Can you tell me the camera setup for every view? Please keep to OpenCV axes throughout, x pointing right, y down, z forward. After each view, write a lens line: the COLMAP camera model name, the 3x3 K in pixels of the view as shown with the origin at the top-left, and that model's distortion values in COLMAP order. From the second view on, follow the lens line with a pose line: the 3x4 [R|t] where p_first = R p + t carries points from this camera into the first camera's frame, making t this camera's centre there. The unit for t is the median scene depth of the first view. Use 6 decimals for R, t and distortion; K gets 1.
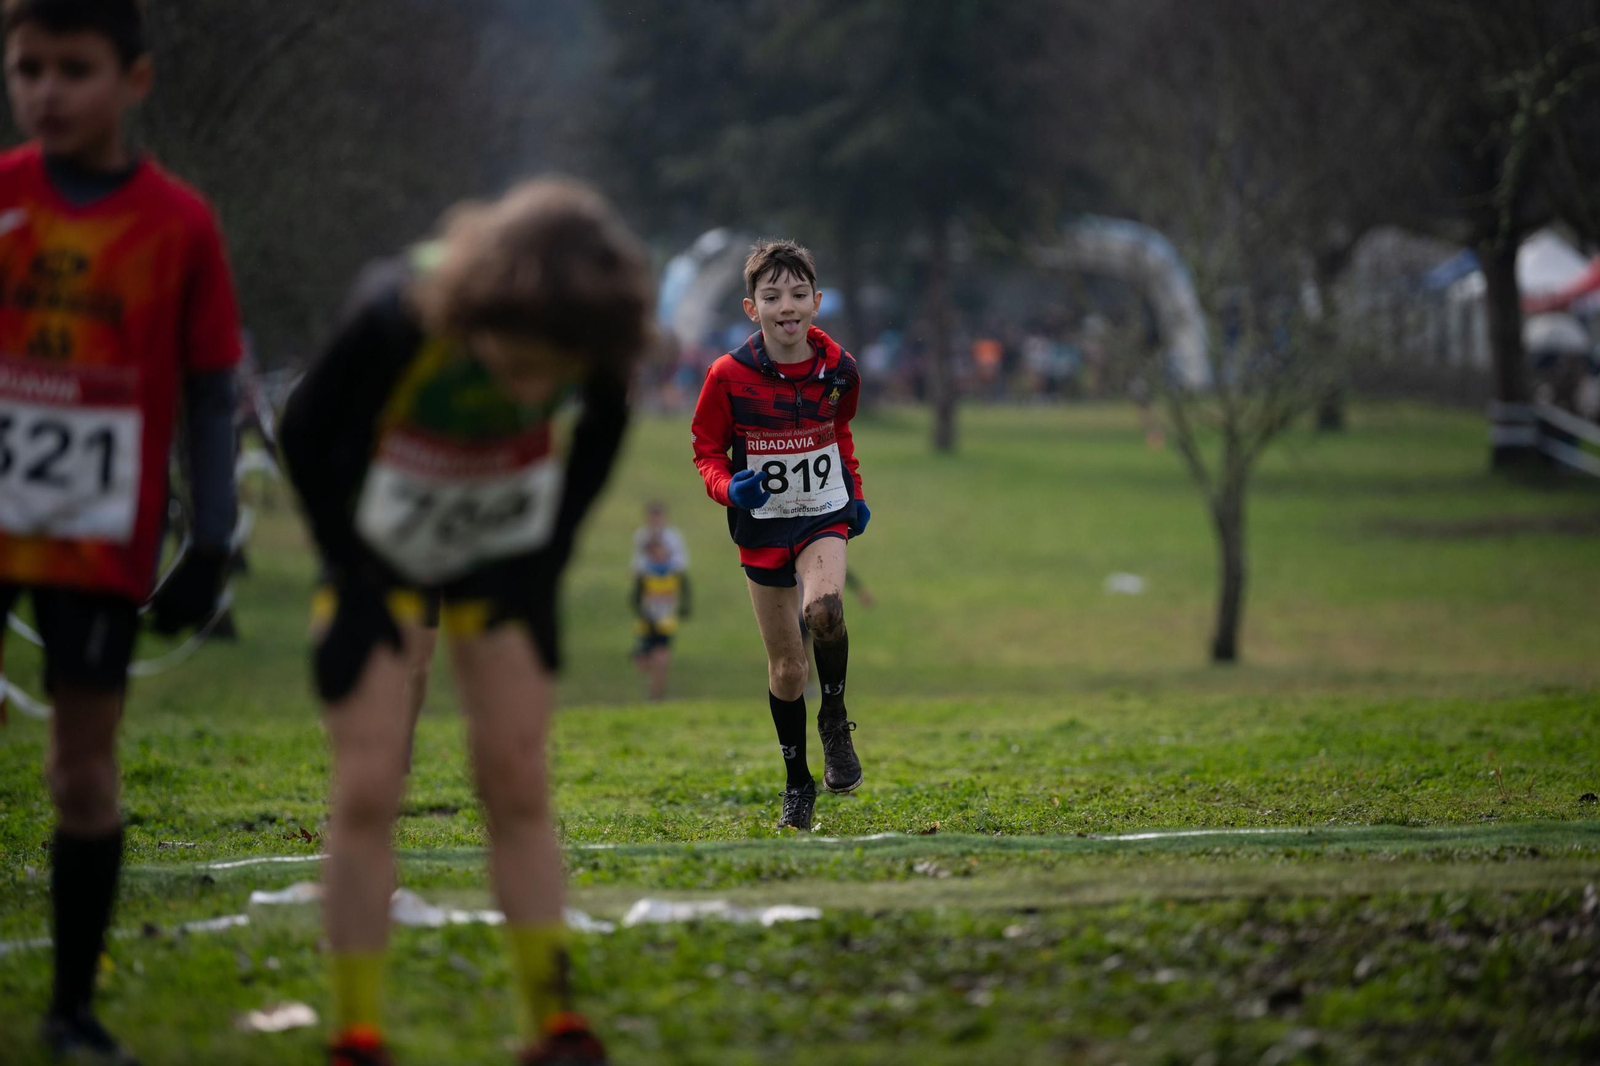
lens RADIAL K [[7740.0, 0, 801.0], [0, 7740.0, 519.1], [0, 0, 1]] dist [2.129805, 0.000000]
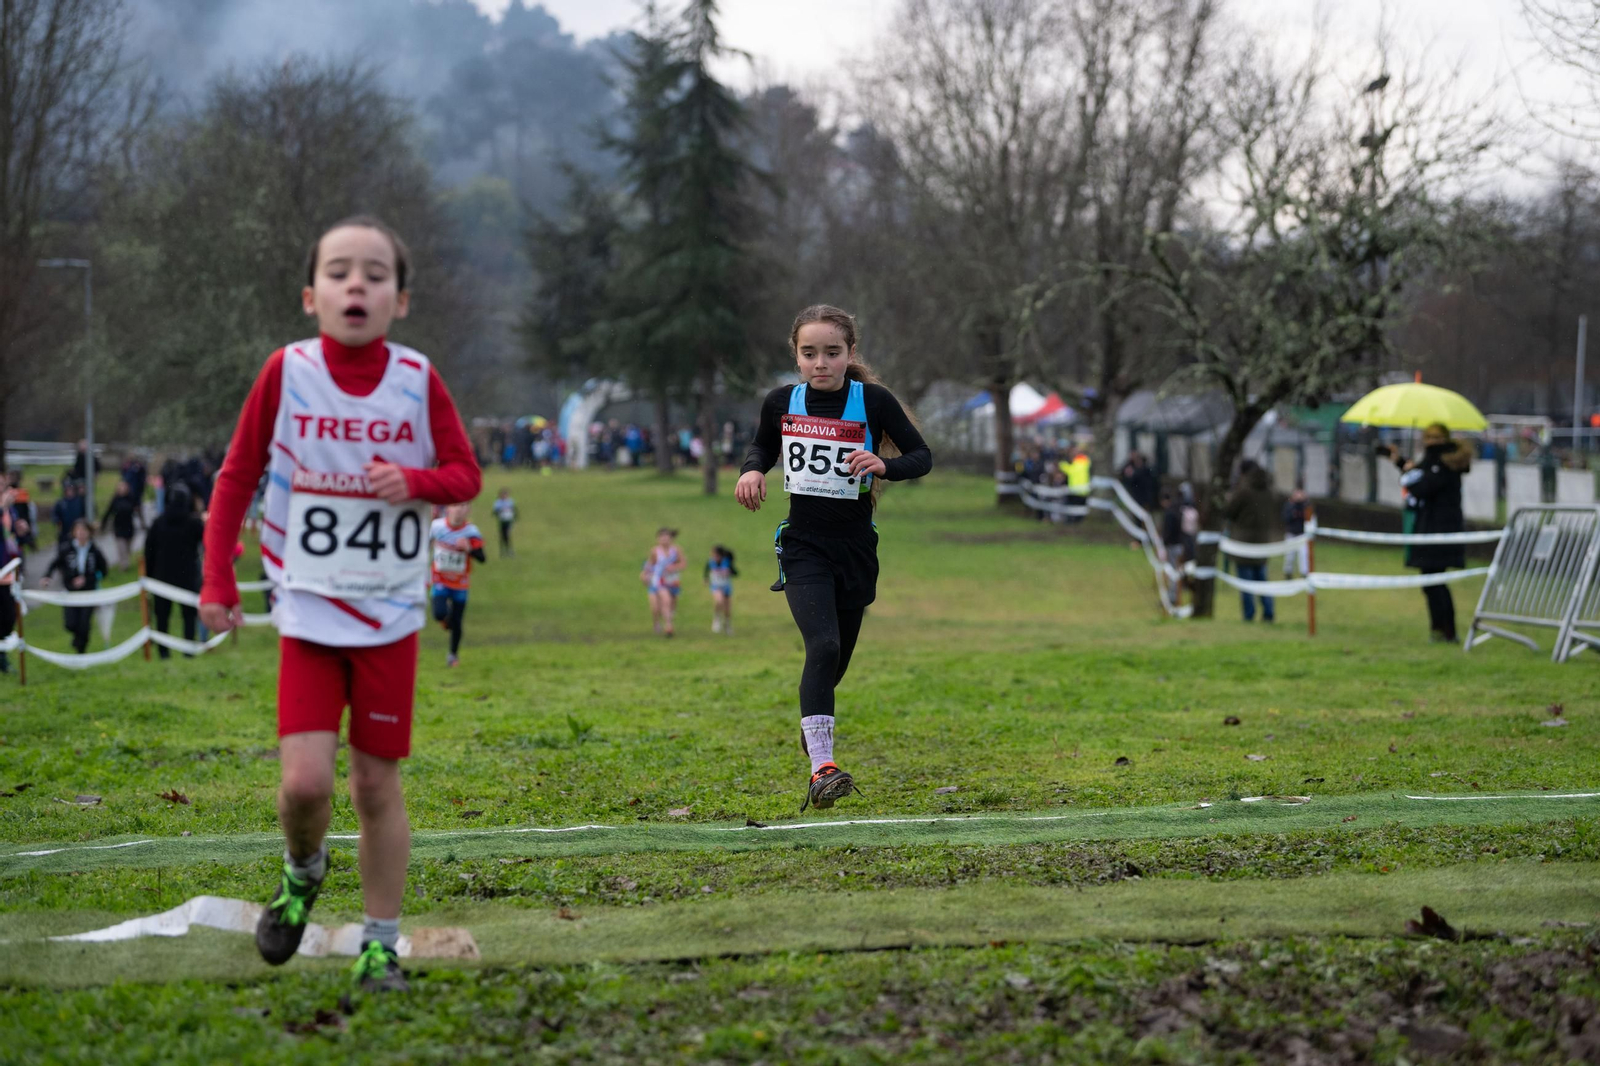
lens RADIAL K [[3741.0, 0, 801.8], [0, 3741.0, 534.0], [0, 0, 1]] dist [-0.388650, 0.000000]
pose [[0.999208, 0.004746, 0.039505, 0.007222], [-0.004847, 0.999985, 0.002466, -0.002404], [-0.039493, -0.002656, 0.999216, 0.144183]]
